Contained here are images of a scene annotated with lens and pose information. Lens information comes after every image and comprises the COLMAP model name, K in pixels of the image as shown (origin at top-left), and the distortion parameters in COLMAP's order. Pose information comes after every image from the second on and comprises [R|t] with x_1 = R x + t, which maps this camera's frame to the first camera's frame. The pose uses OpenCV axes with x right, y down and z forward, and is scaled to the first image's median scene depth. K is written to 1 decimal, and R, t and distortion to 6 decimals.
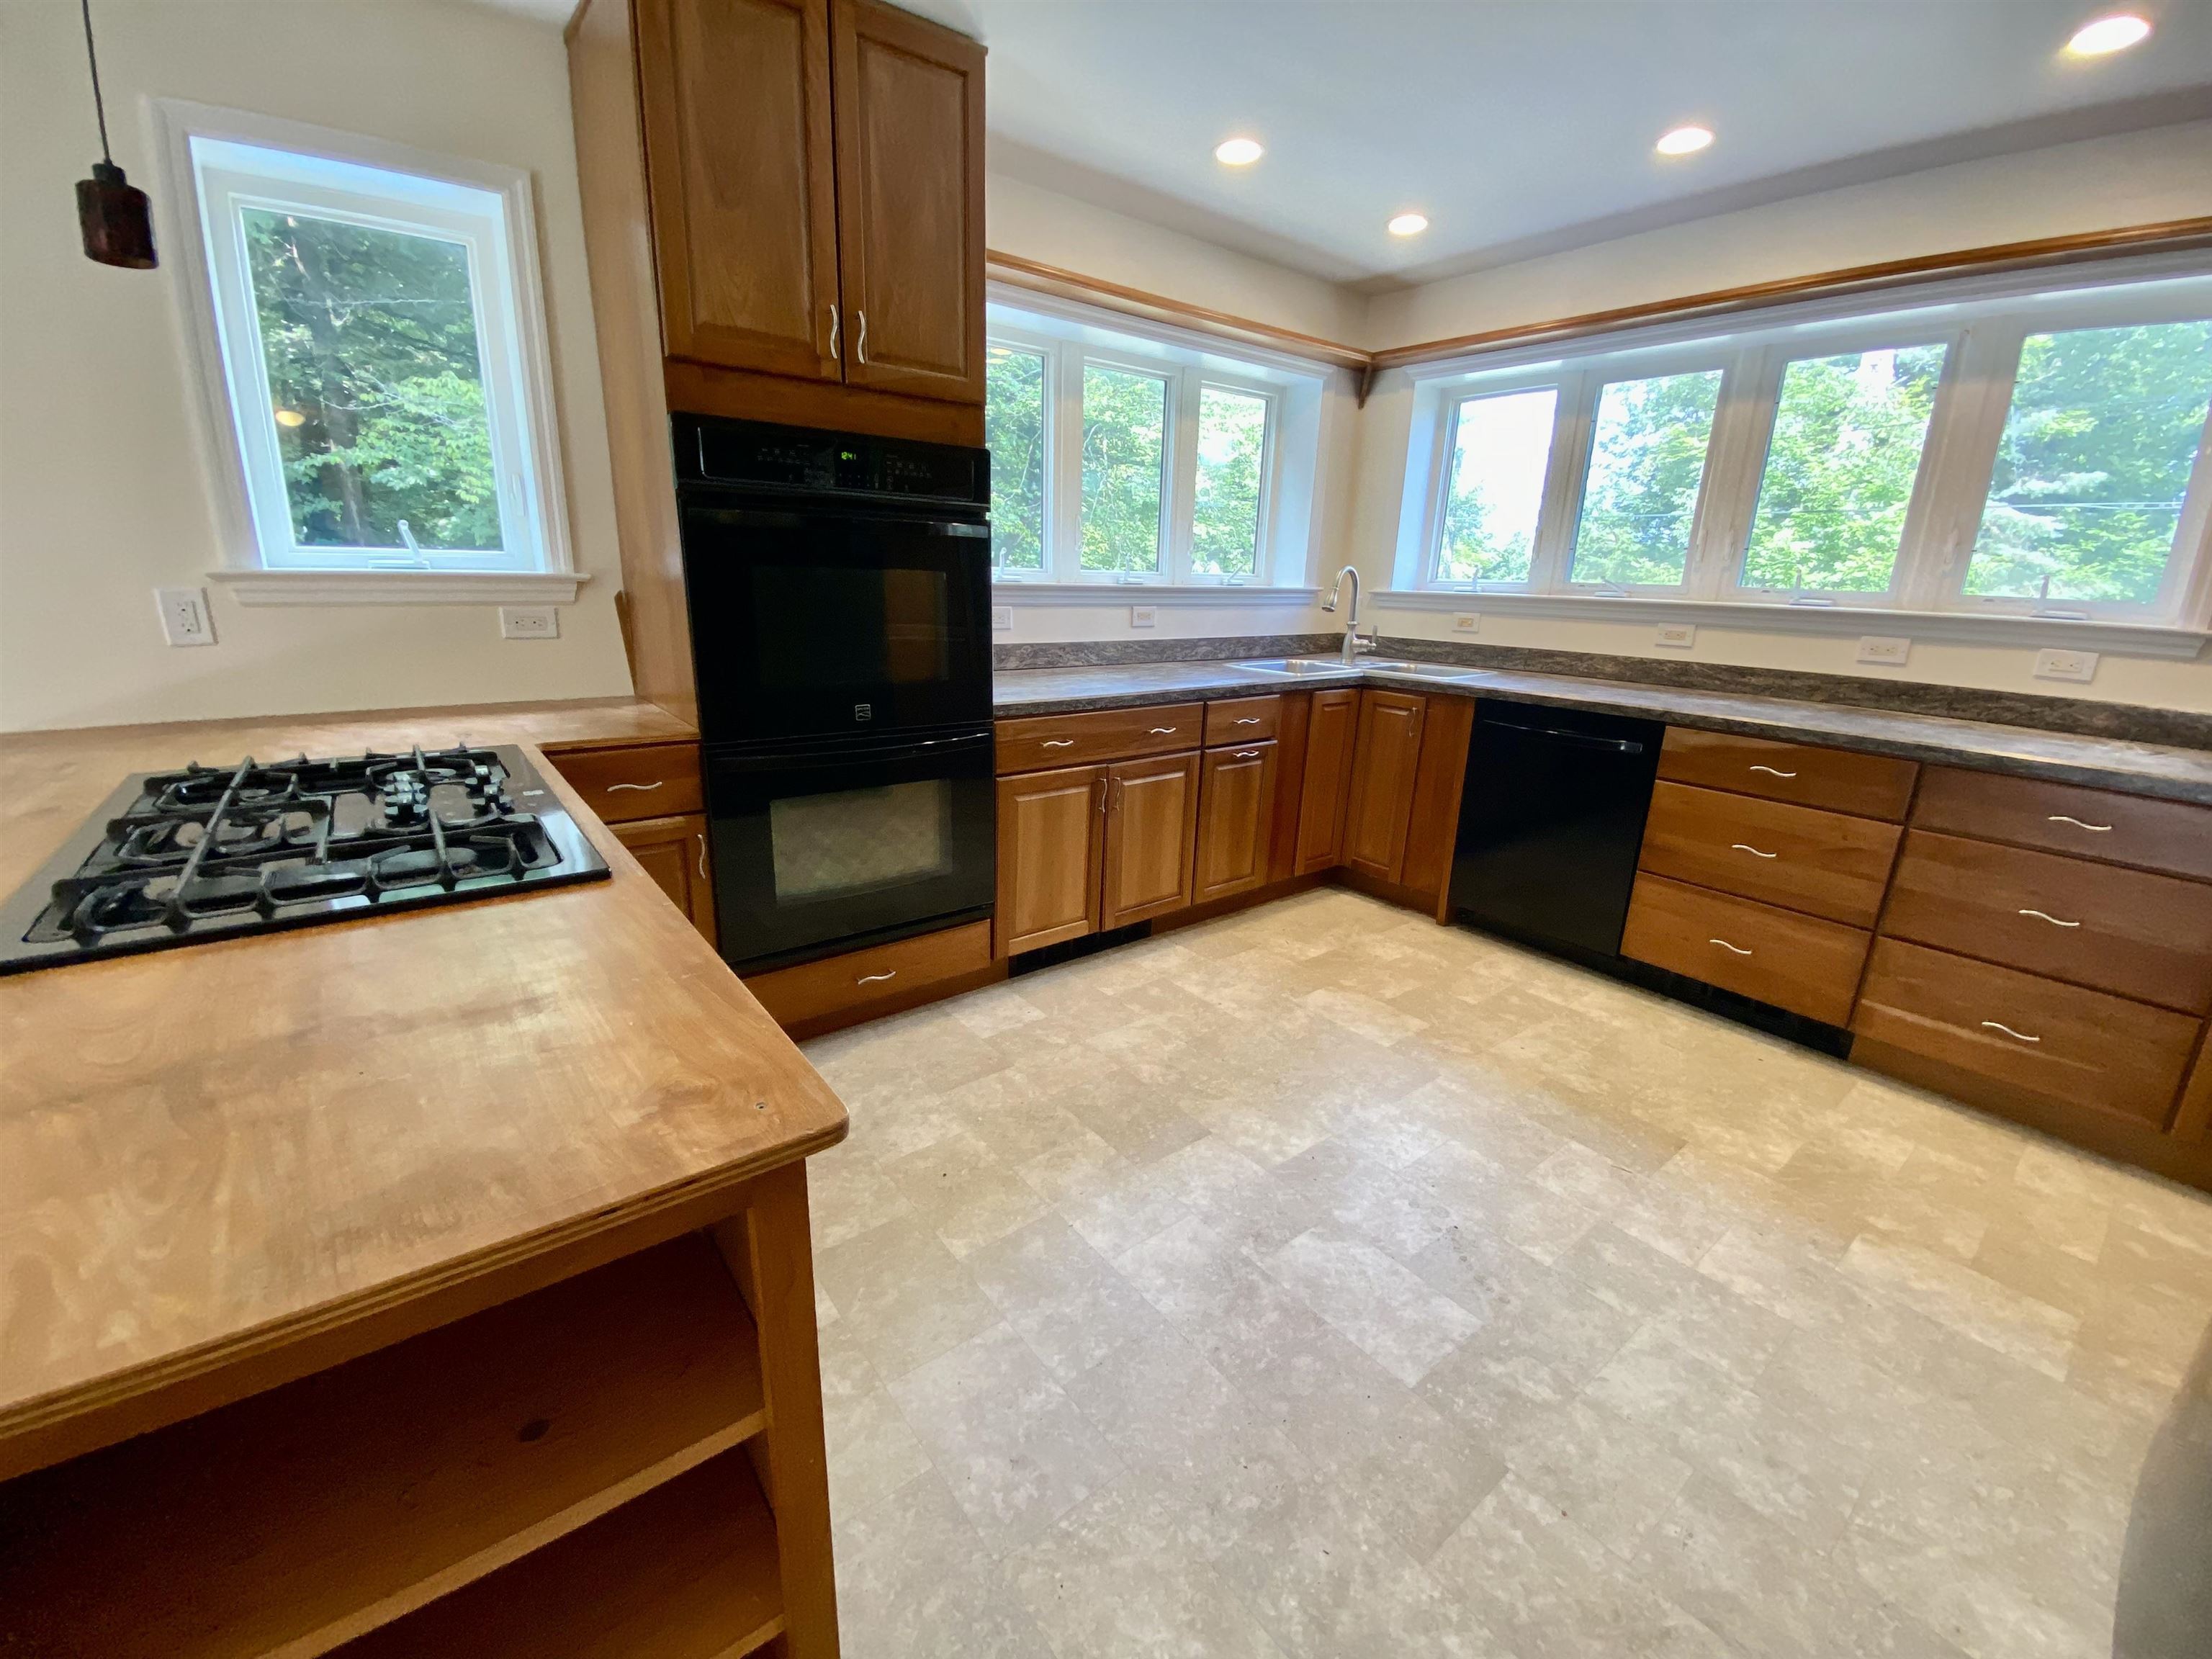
lens RADIAL K [[900.8, 0, 1100.0], [0, 900.8, 828.1], [0, 0, 1]] dist [0.022738, -0.021443]
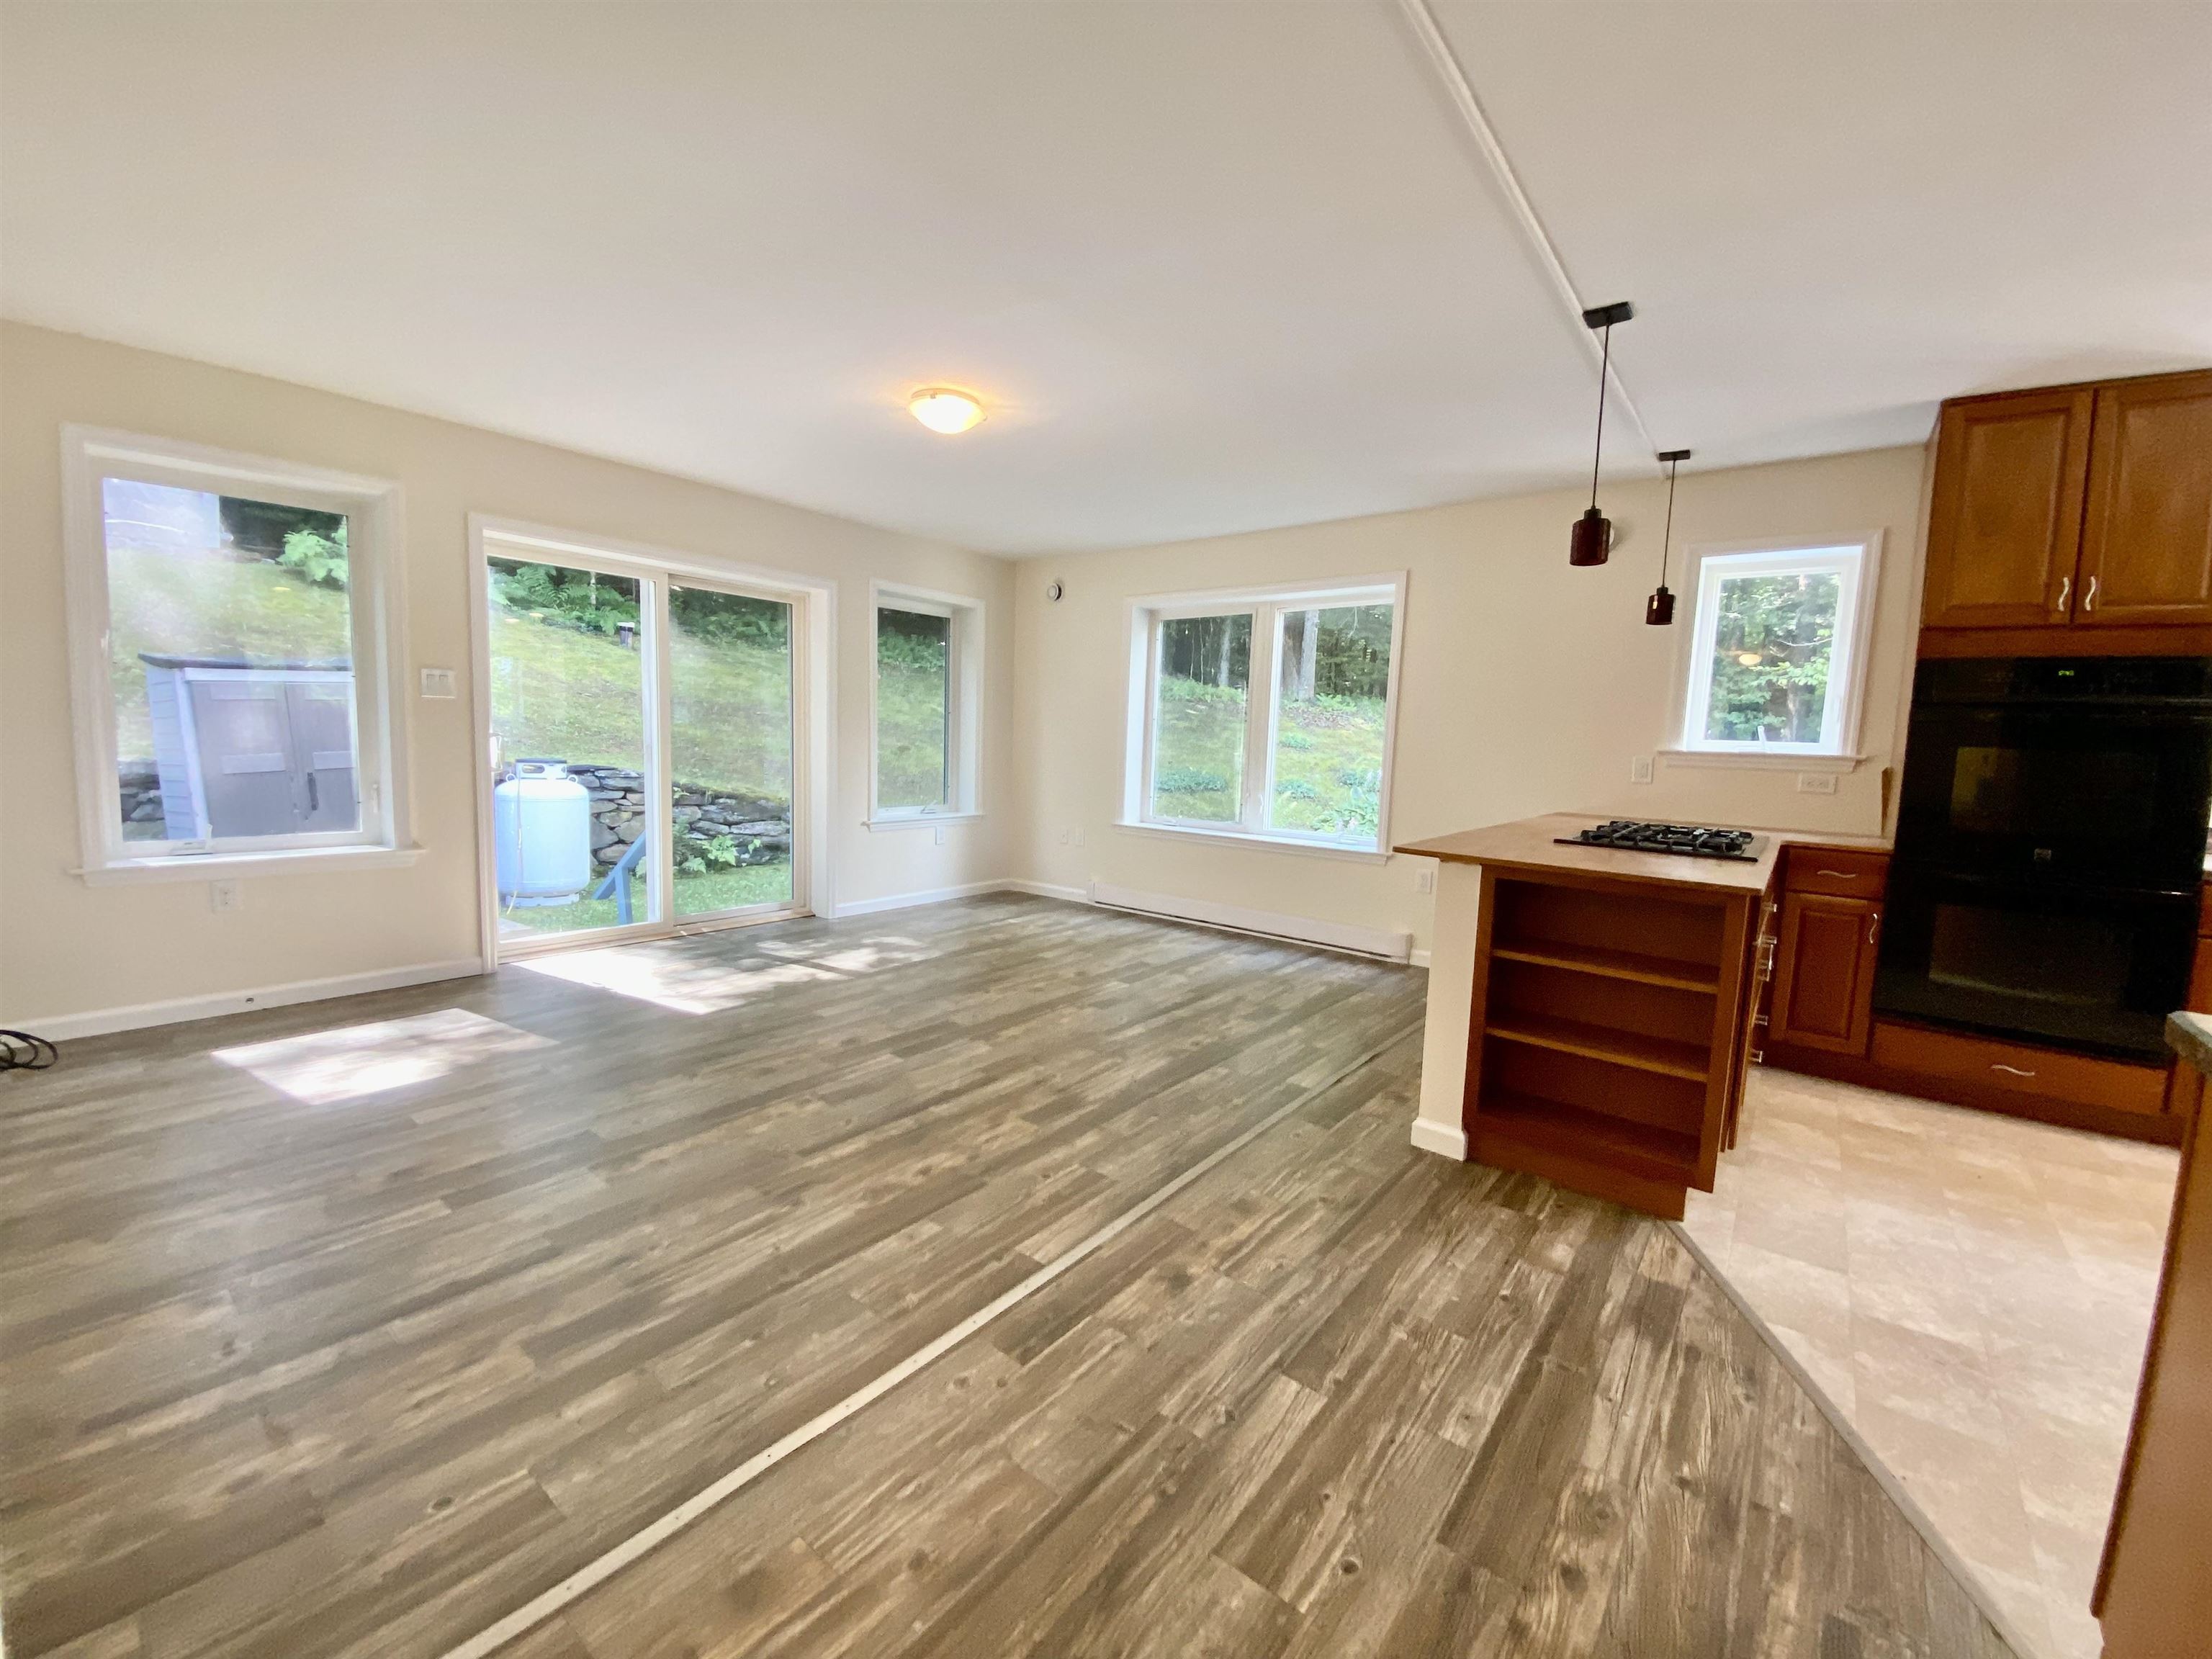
lens RADIAL K [[890.7, 0, 1099.8], [0, 890.7, 826.4], [0, 0, 1]] dist [0.020182, -0.021380]
pose [[0.229437, 0.079608, -0.970063, 0.577133], [-0.291633, 0.956483, 0.009517, 0.186902], [0.928606, 0.280718, 0.242669, -0.513539]]
